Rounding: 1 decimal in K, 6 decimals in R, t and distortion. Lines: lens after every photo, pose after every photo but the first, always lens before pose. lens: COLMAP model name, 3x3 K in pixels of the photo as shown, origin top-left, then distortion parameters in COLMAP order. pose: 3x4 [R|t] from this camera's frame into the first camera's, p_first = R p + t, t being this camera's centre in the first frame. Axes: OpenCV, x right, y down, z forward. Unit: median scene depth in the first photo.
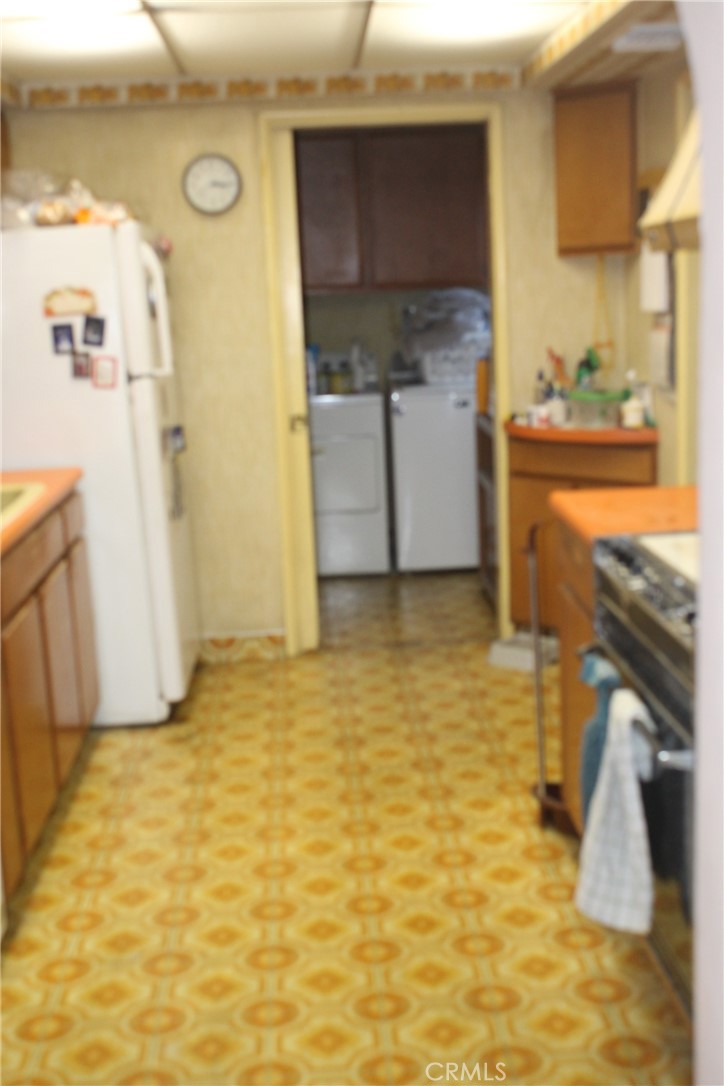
lens RADIAL K [[1345.8, 0, 385.7], [0, 1345.8, 556.6], [0, 0, 1]] dist [-0.082318, 0.127658]
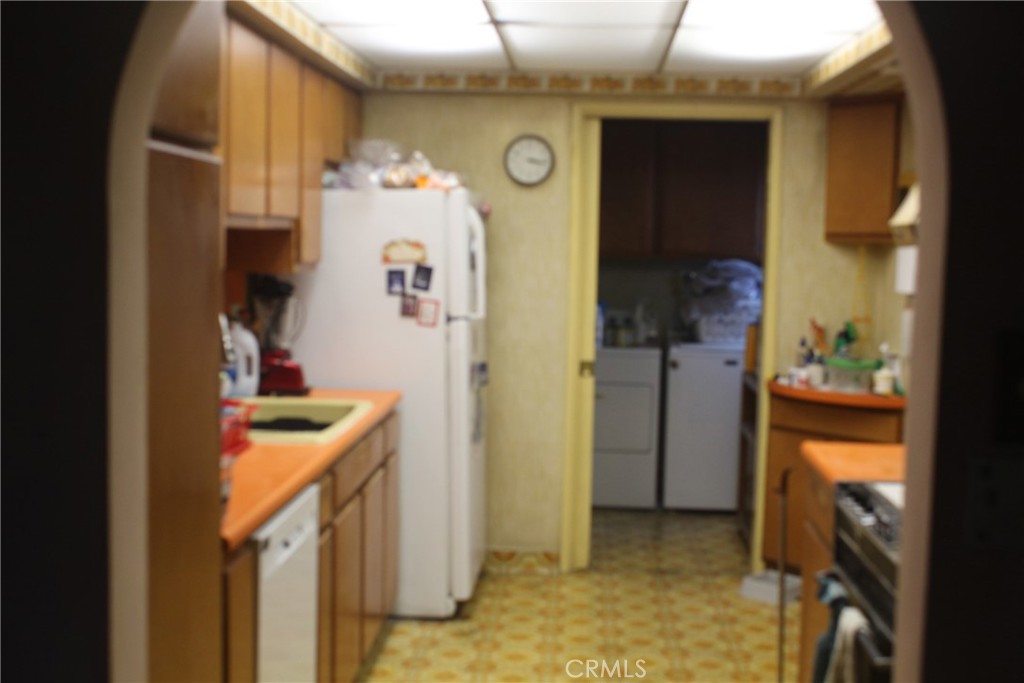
lens RADIAL K [[1269.0, 0, 512.0], [0, 1269.0, 341.5], [0, 0, 1]] dist [-0.082318, 0.127658]
pose [[0.990596, 0.072767, -0.115867, -0.005506], [-0.086326, 0.989413, -0.116659, 0.012039], [0.106151, 0.125564, 0.986390, -0.094657]]
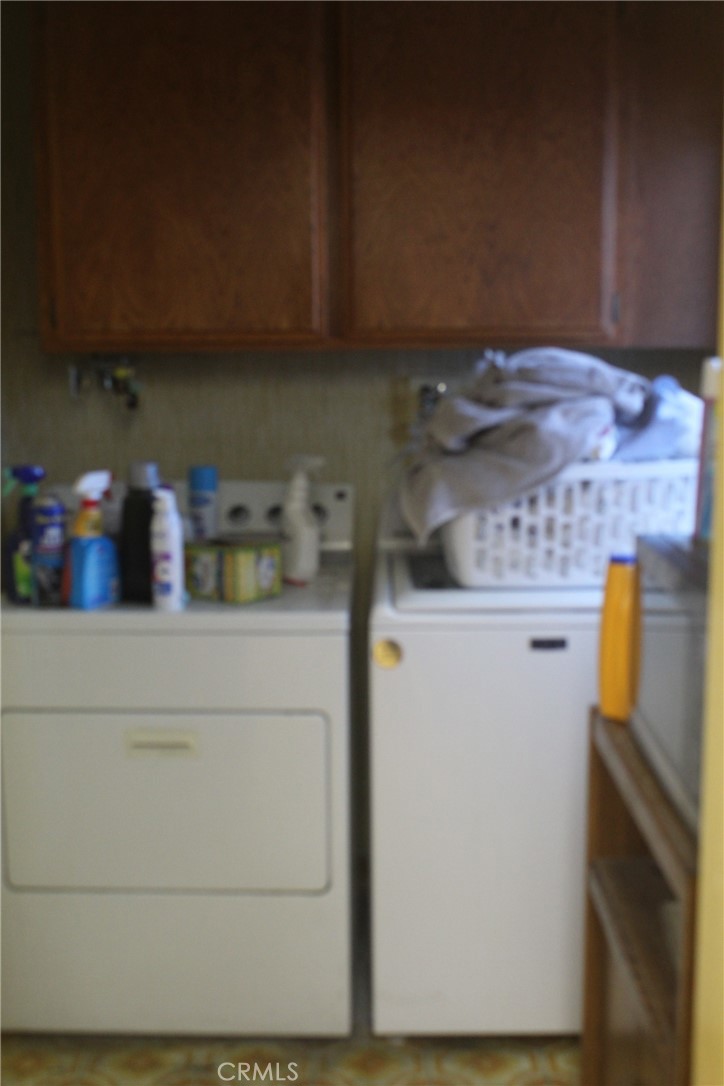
lens RADIAL K [[1345.8, 0, 385.7], [0, 1345.8, 556.6], [0, 0, 1]] dist [-0.082318, 0.127658]
pose [[0.999061, 0.039073, -0.018729, 0.026474], [-0.039901, 0.998140, -0.046081, -0.202268], [0.016894, 0.046785, 0.998762, 1.036384]]
